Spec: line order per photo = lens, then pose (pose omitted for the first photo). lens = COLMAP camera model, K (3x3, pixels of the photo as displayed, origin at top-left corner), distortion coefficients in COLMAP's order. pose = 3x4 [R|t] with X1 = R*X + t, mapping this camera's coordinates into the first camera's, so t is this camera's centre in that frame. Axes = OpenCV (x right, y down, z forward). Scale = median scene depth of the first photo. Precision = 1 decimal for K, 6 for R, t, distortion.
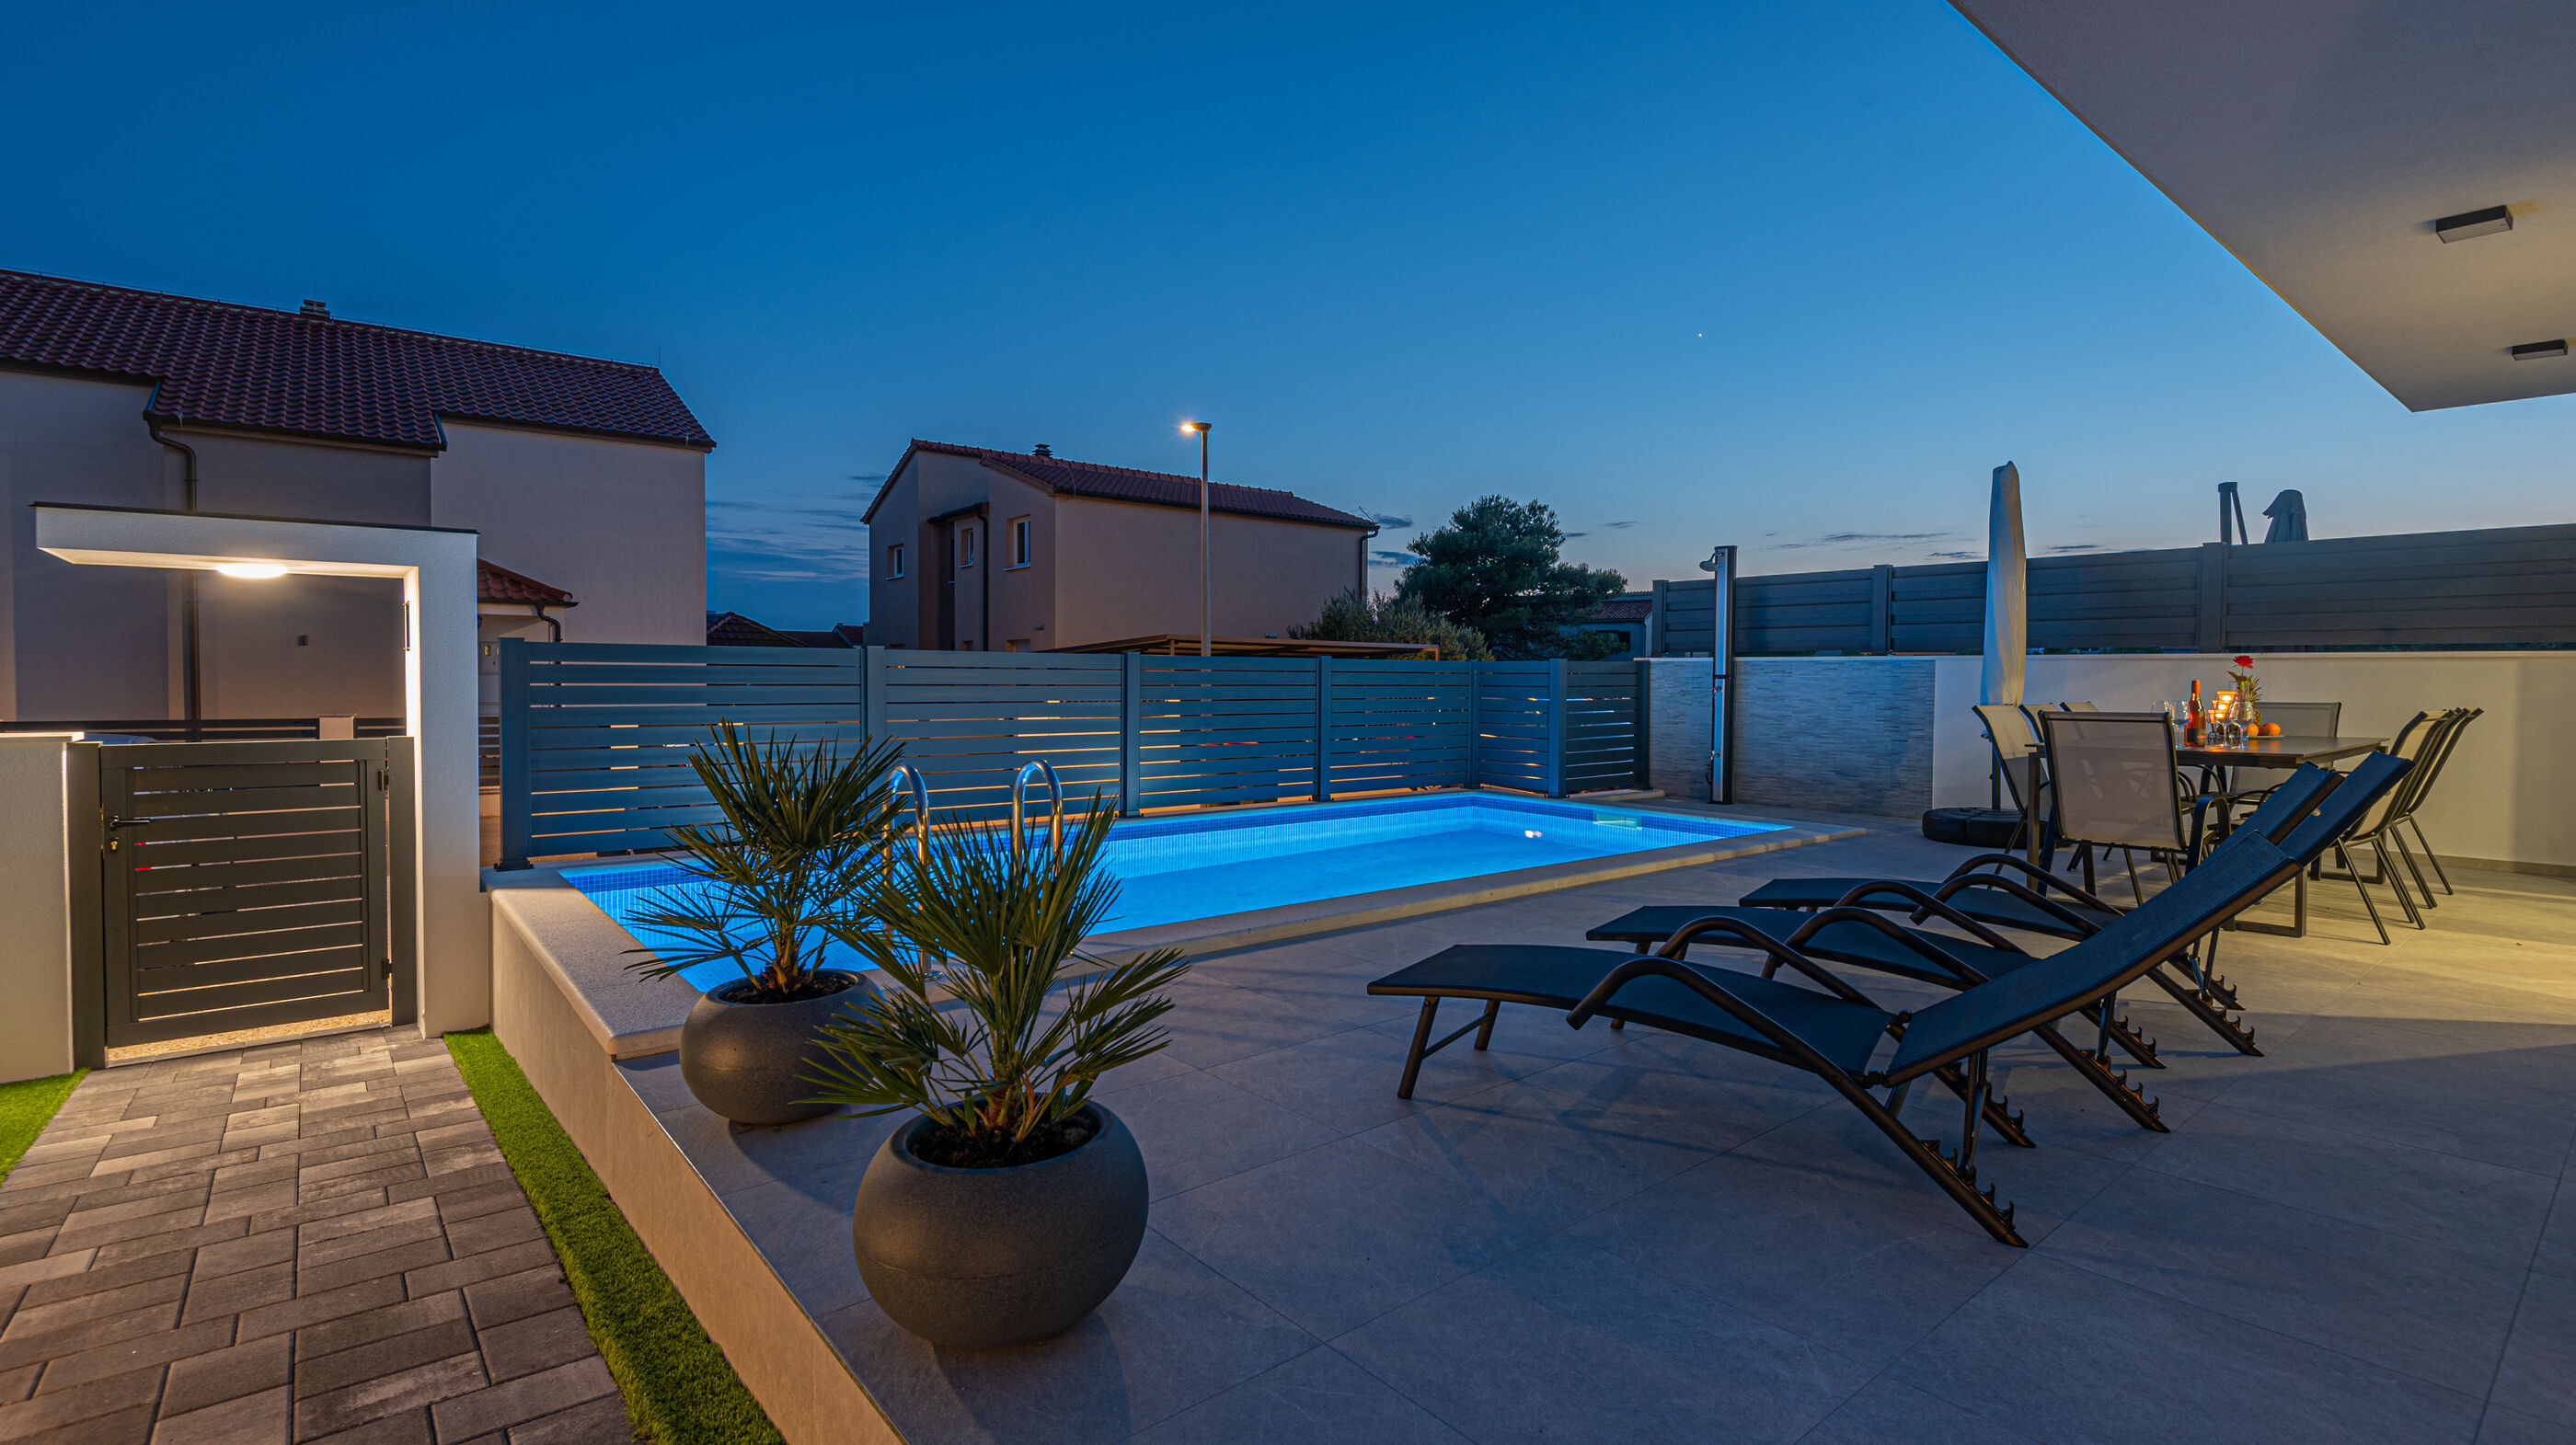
lens RADIAL K [[1182.3, 0, 1292.3], [0, 1182.3, 709.9], [0, 0, 1]] dist [0.017401, -0.007699]
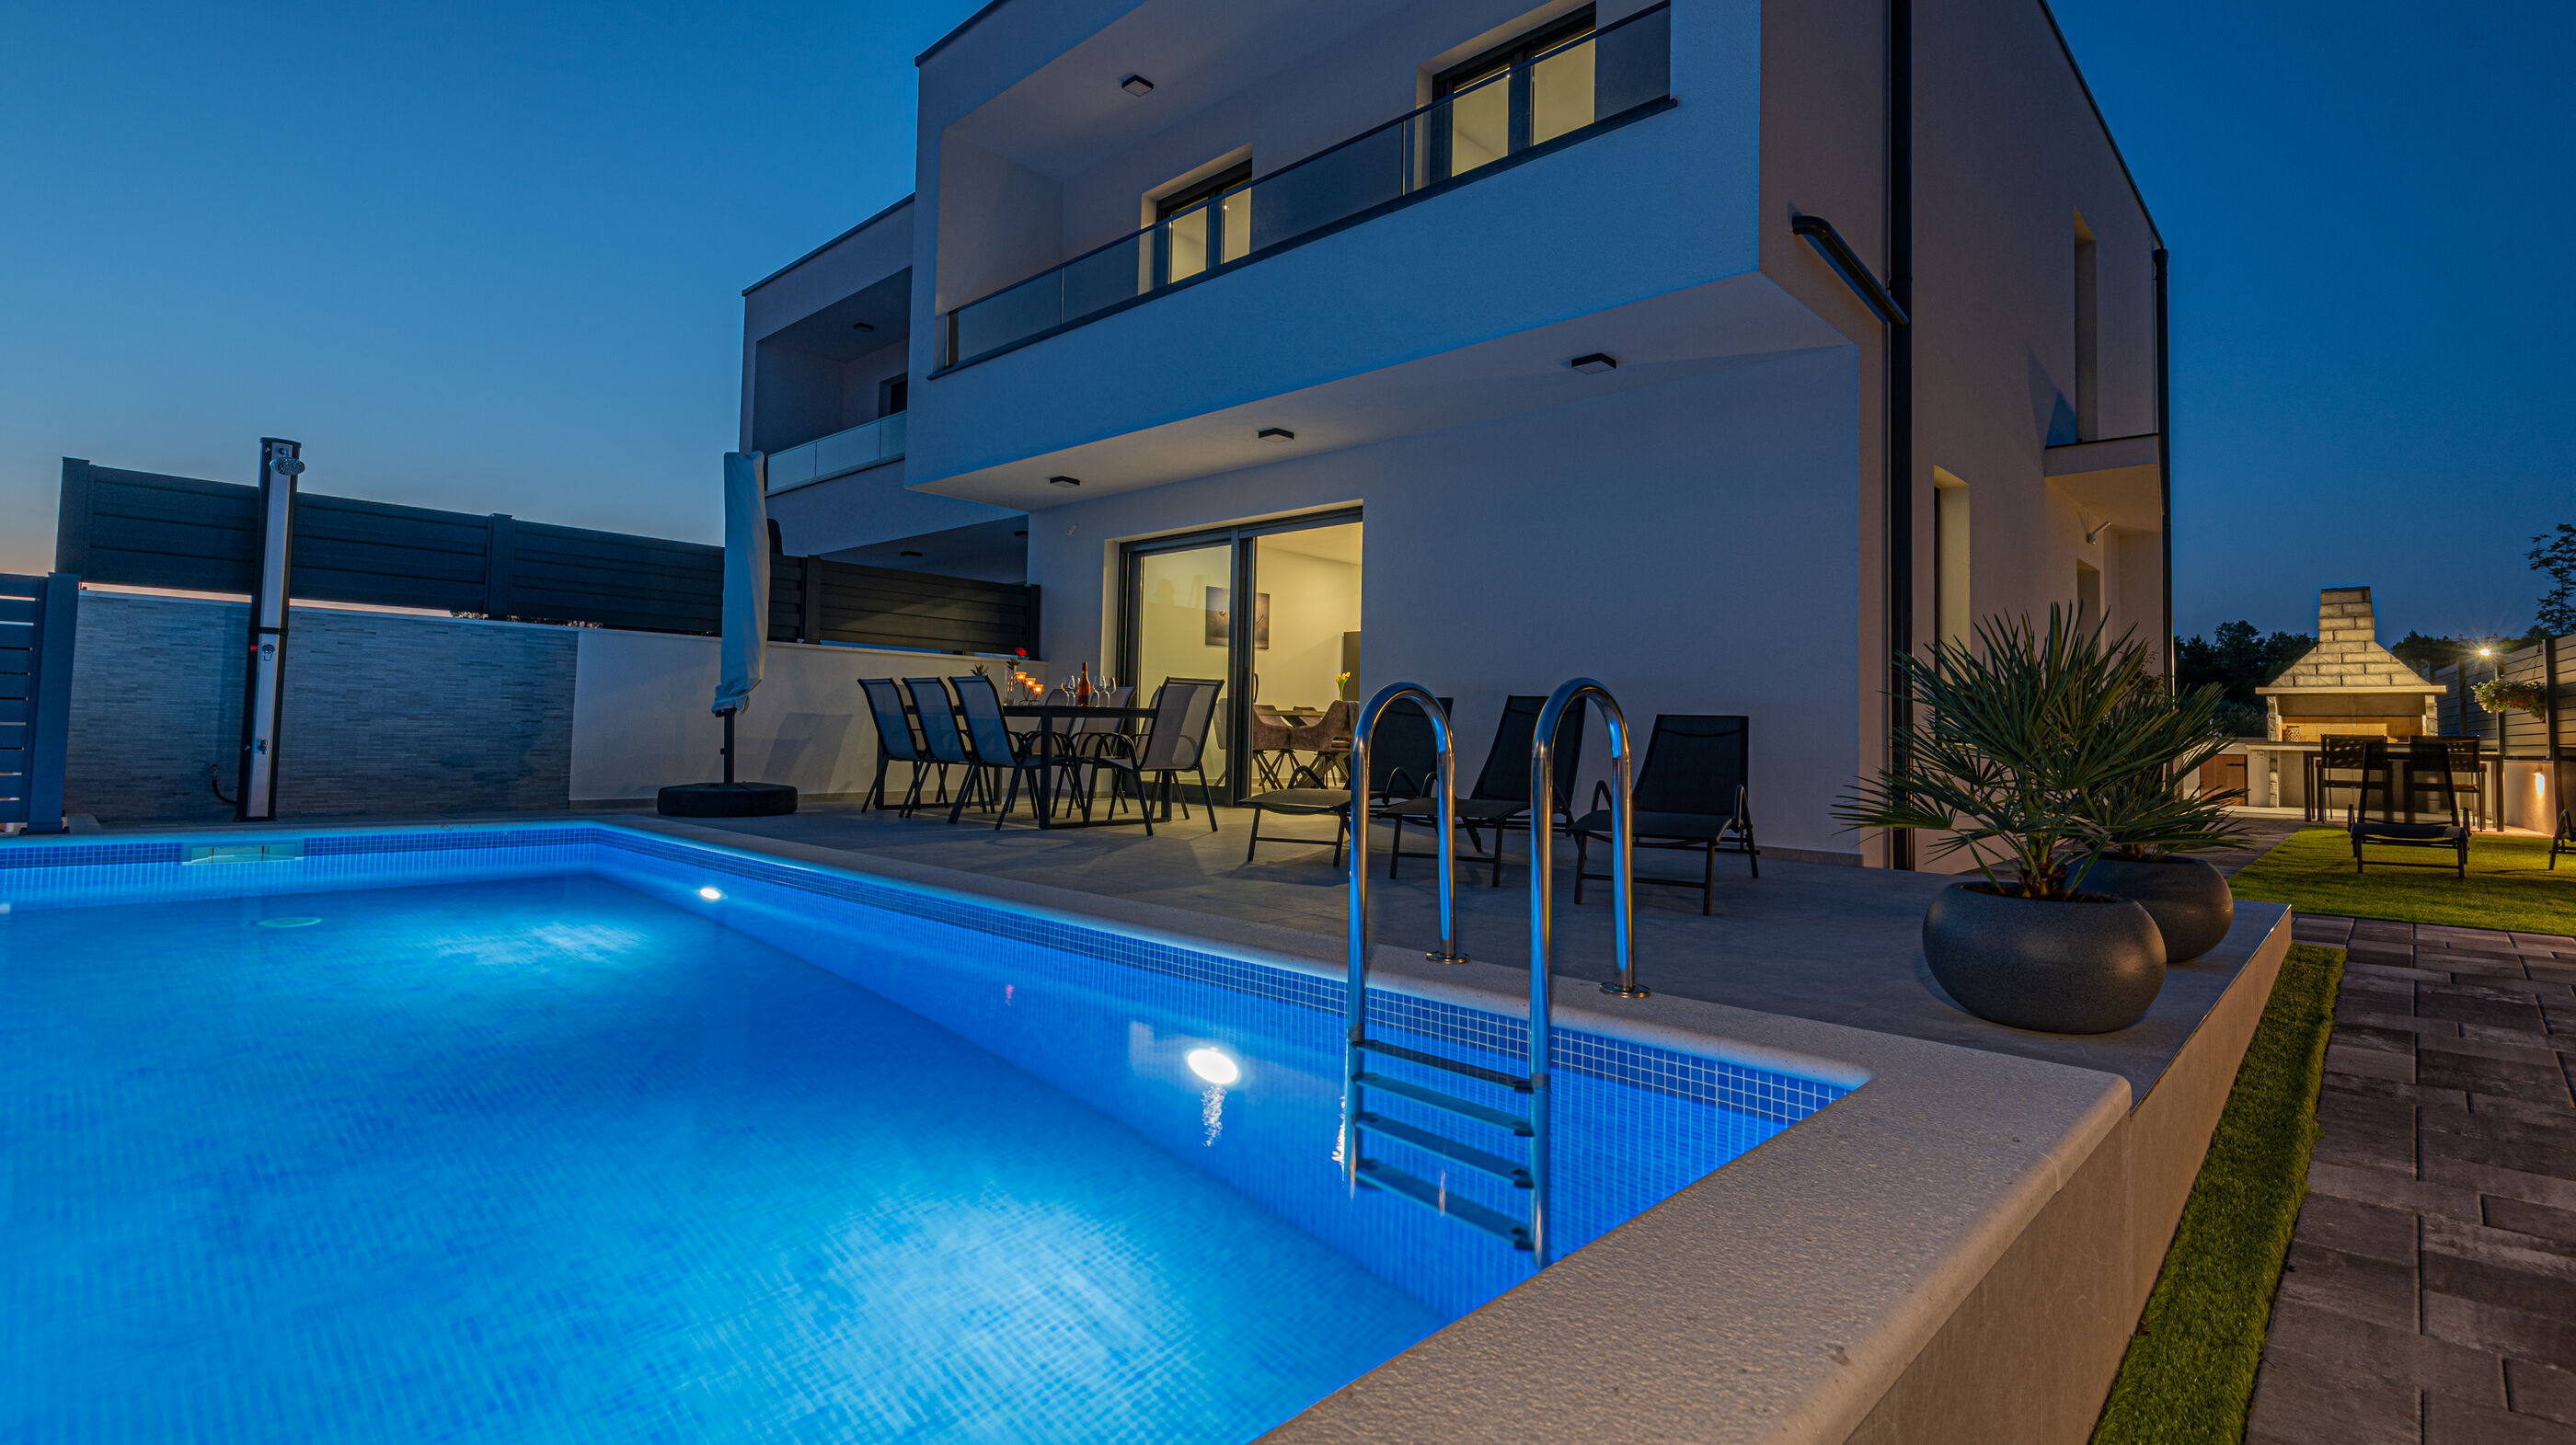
lens RADIAL K [[1182.3, 0, 1292.3], [0, 1182.3, 709.9], [0, 0, 1]] dist [0.017401, -0.007699]
pose [[-0.137519, 0.013696, 0.990404, -0.422953], [0.005573, 0.999899, -0.013053, 0.031374], [-0.990483, 0.003724, -0.137581, 0.554994]]
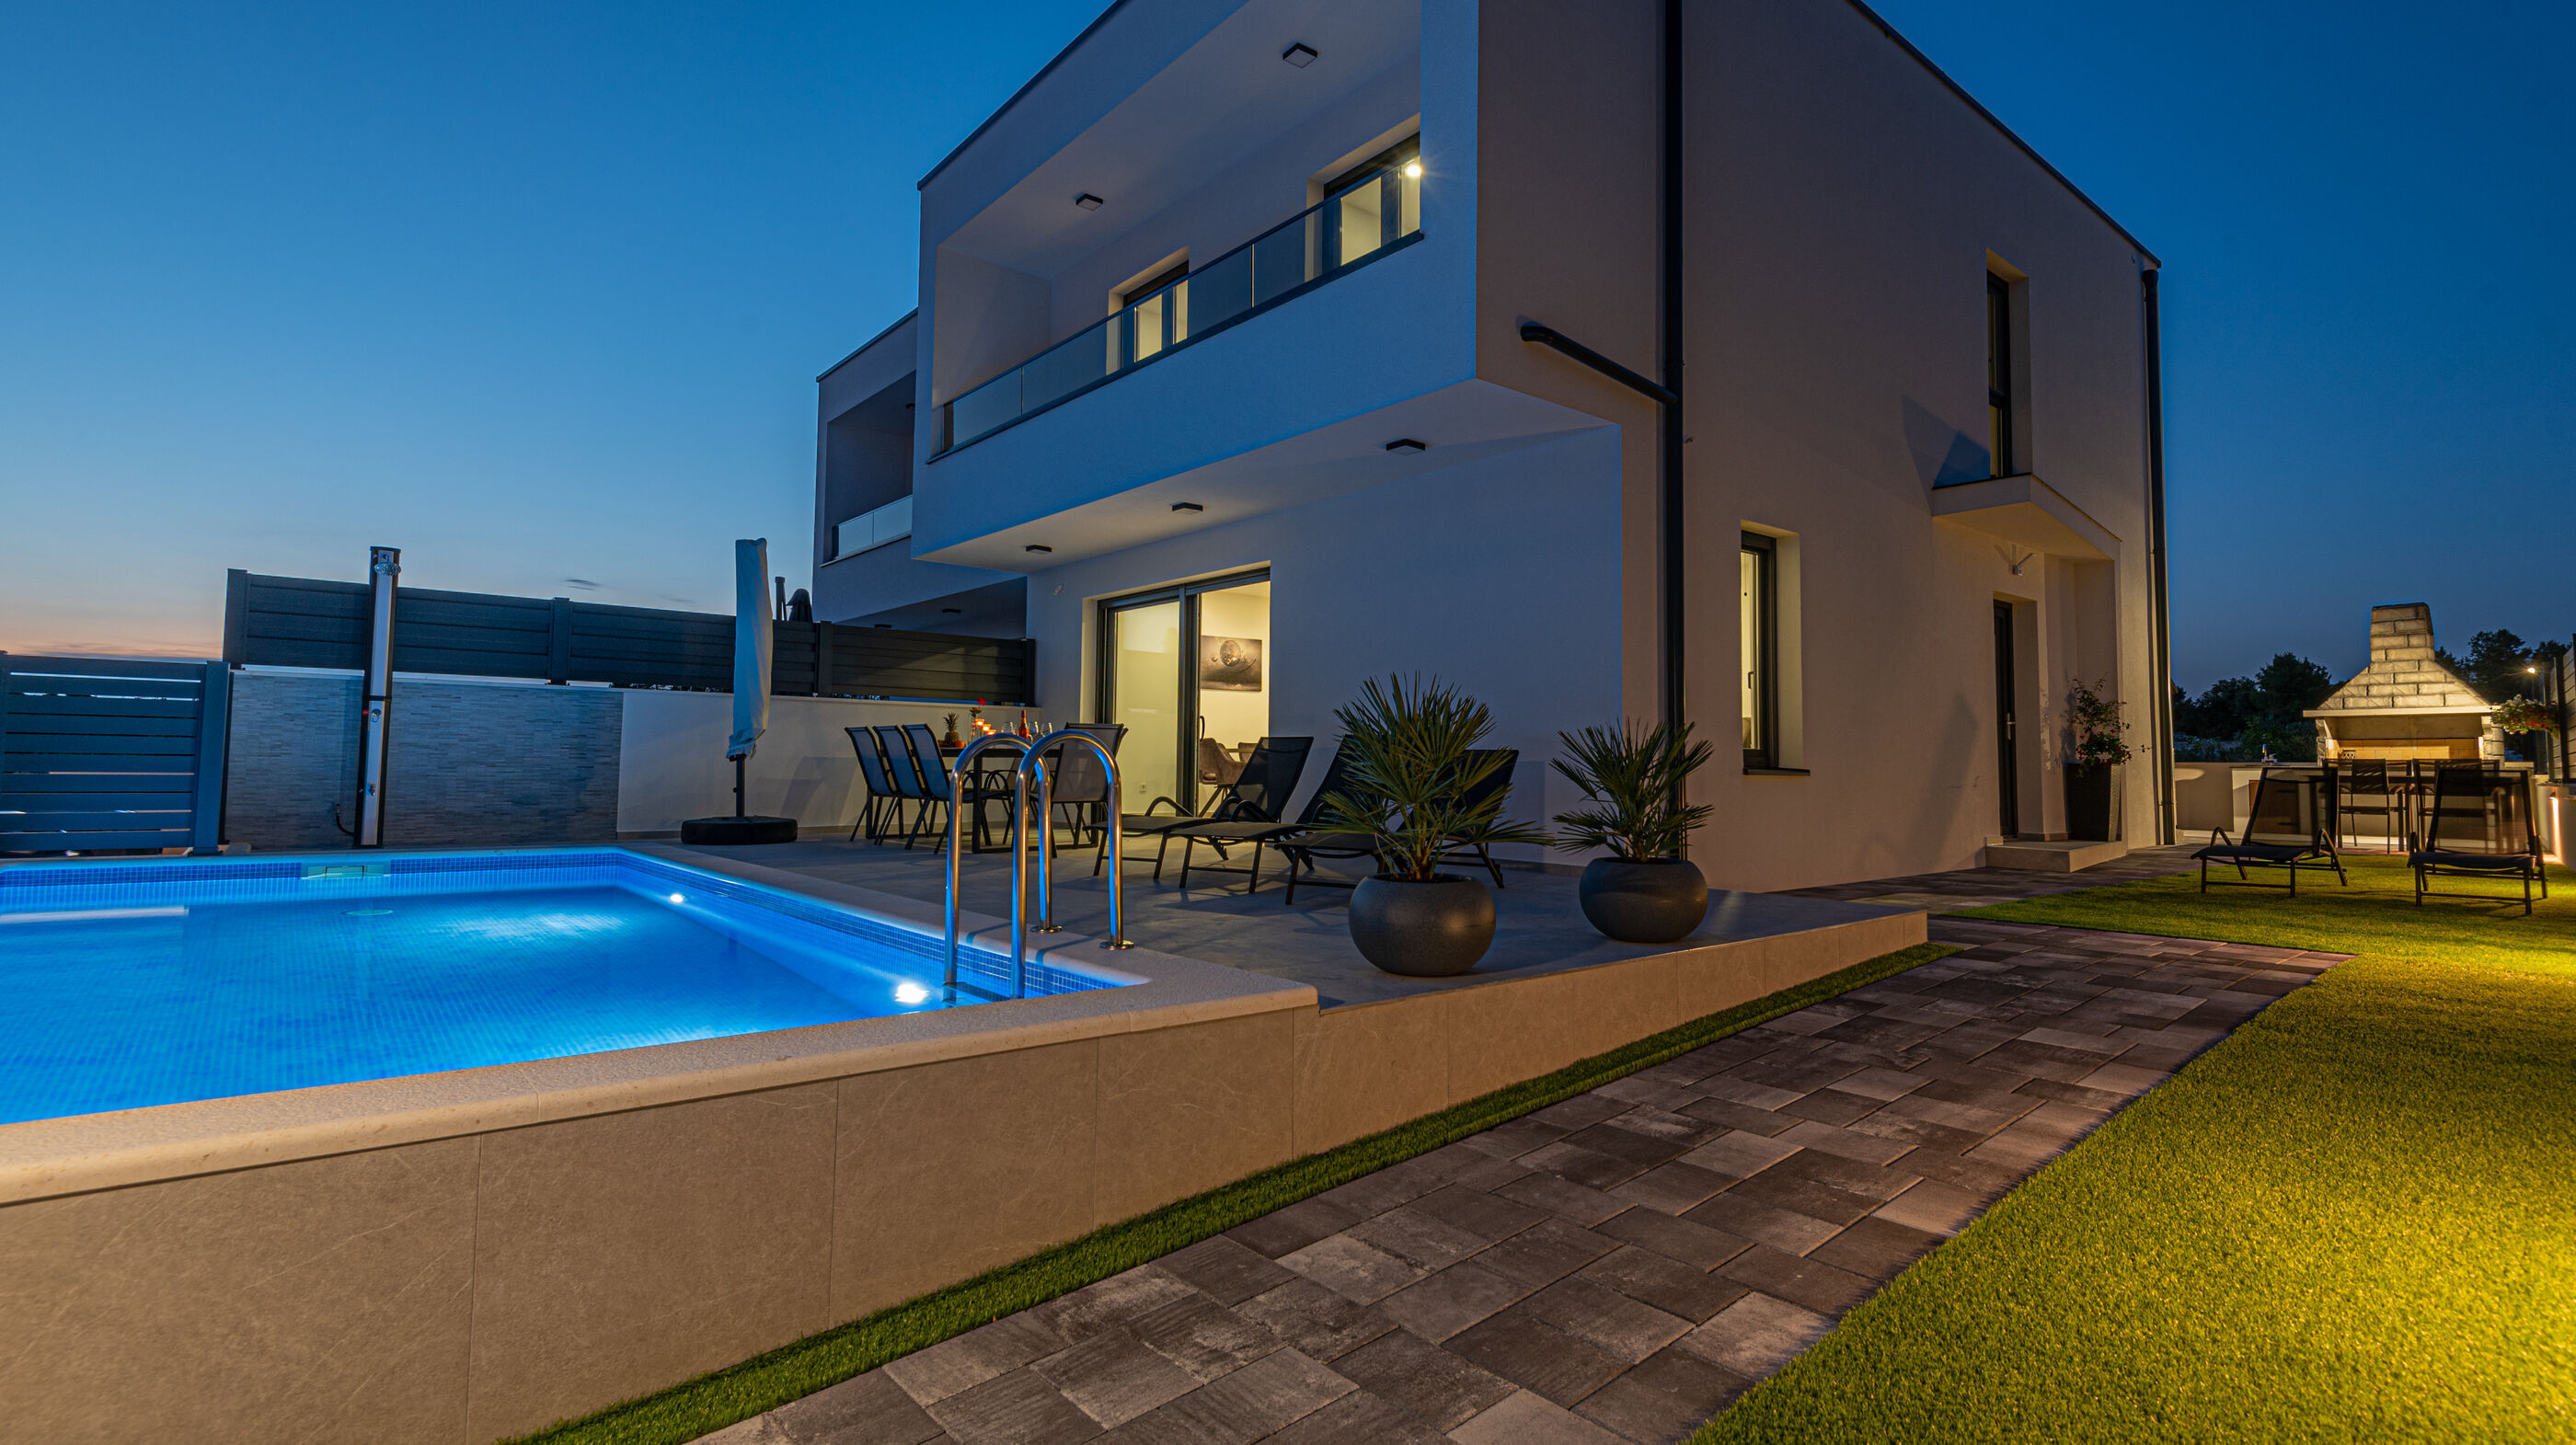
lens RADIAL K [[1216.6, 0, 1290.5], [0, 1216.6, 727.1], [0, 0, 1]] dist [0.014377, -0.000624]
pose [[-0.014153, 0.030344, 0.999439, -0.577129], [0.017592, 0.999392, -0.030093, 0.033529], [-0.999745, 0.017156, -0.014678, 0.378733]]
